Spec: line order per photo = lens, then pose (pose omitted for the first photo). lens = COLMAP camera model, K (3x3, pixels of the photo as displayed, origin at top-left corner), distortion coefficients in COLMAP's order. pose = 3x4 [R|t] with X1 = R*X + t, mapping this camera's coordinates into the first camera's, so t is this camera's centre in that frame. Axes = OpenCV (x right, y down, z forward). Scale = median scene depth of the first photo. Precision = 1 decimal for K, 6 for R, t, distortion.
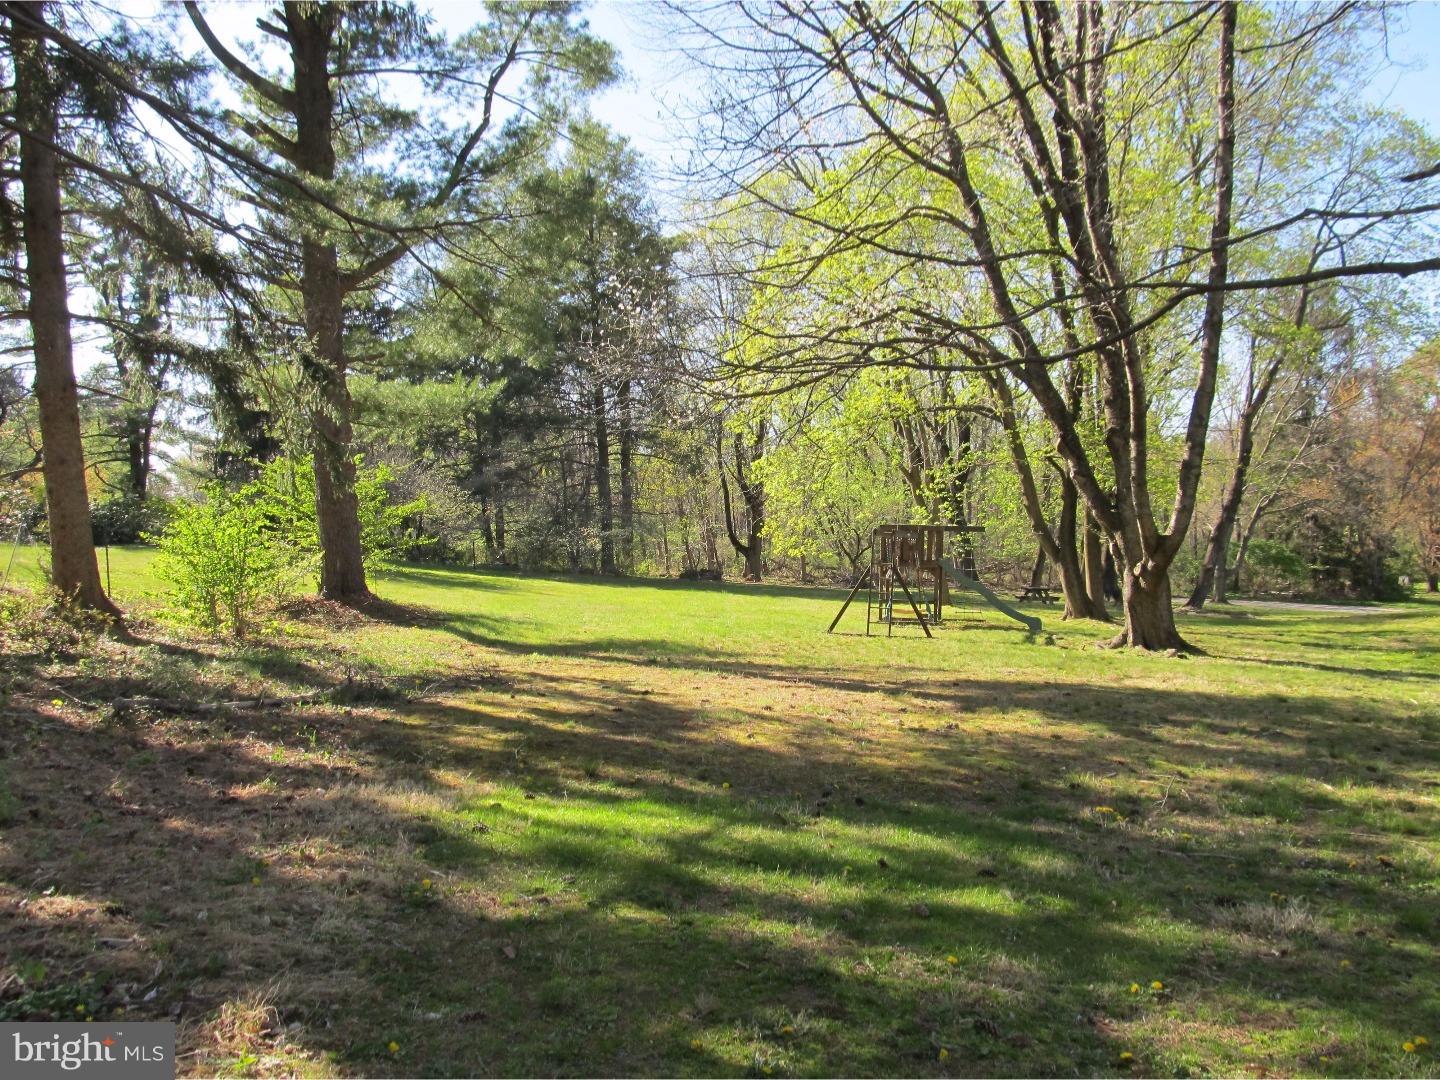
lens RADIAL K [[1191.7, 0, 700.0], [0, 1191.7, 537.1], [0, 0, 1]] dist [-0.056272, 0.014819]
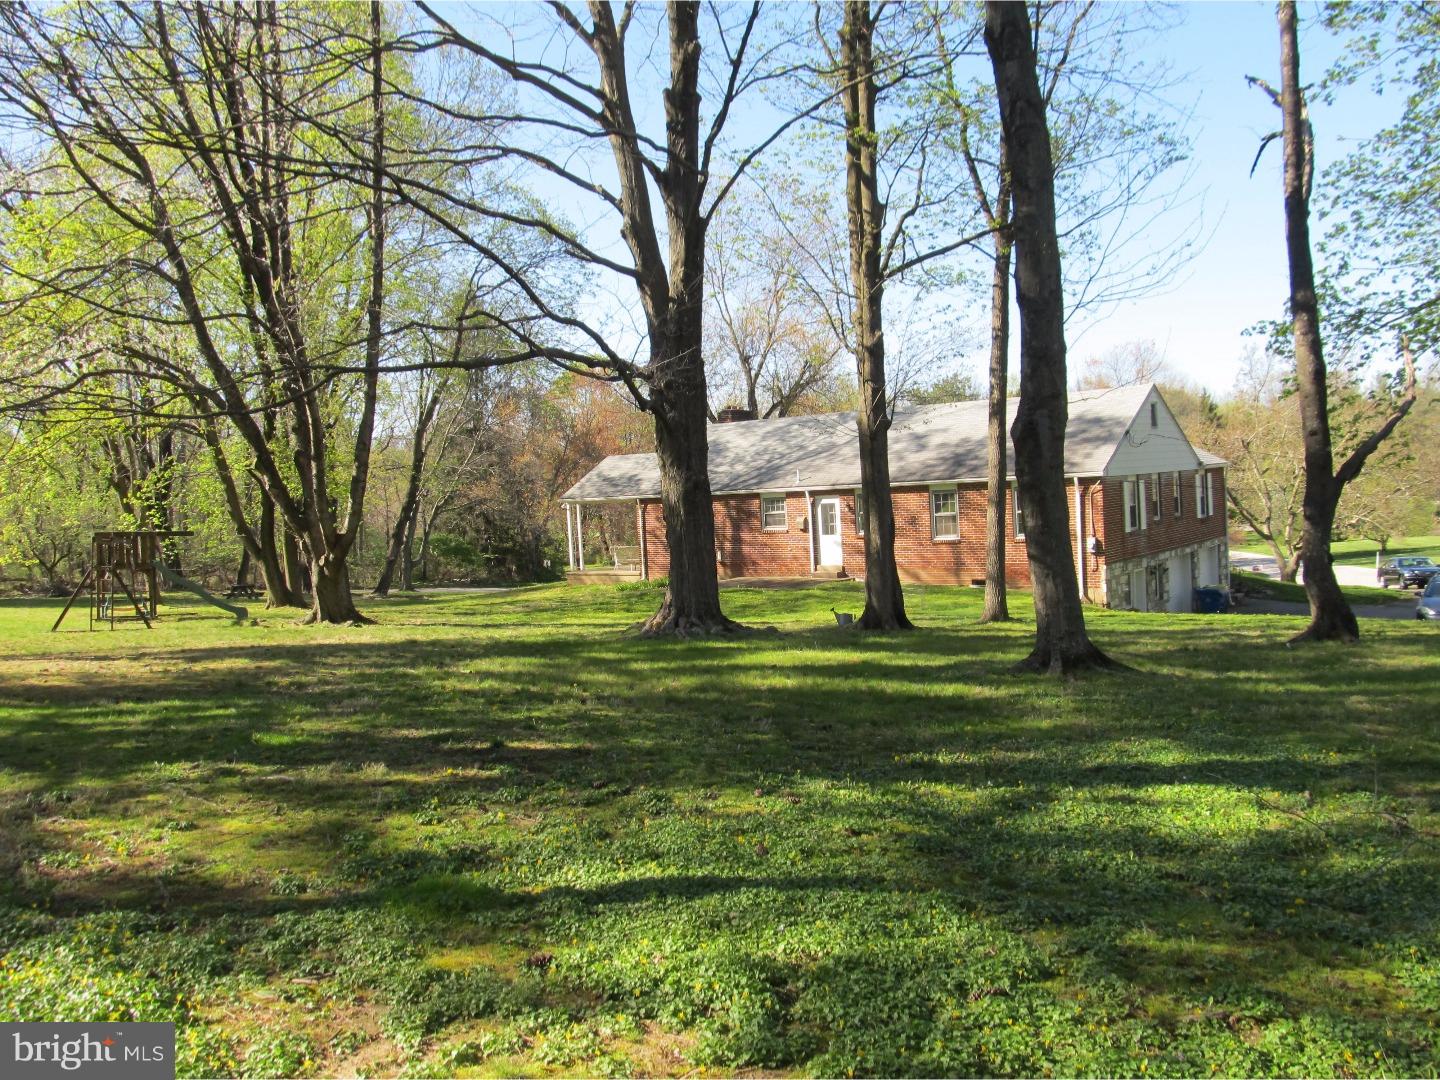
lens RADIAL K [[1191.7, 0, 700.0], [0, 1191.7, 537.1], [0, 0, 1]] dist [-0.056272, 0.014819]
pose [[0.797211, -0.034659, 0.602705, -0.065511], [0.034666, 0.999331, 0.011615, 0.000508], [-0.602705, 0.011634, 0.797880, -0.232686]]
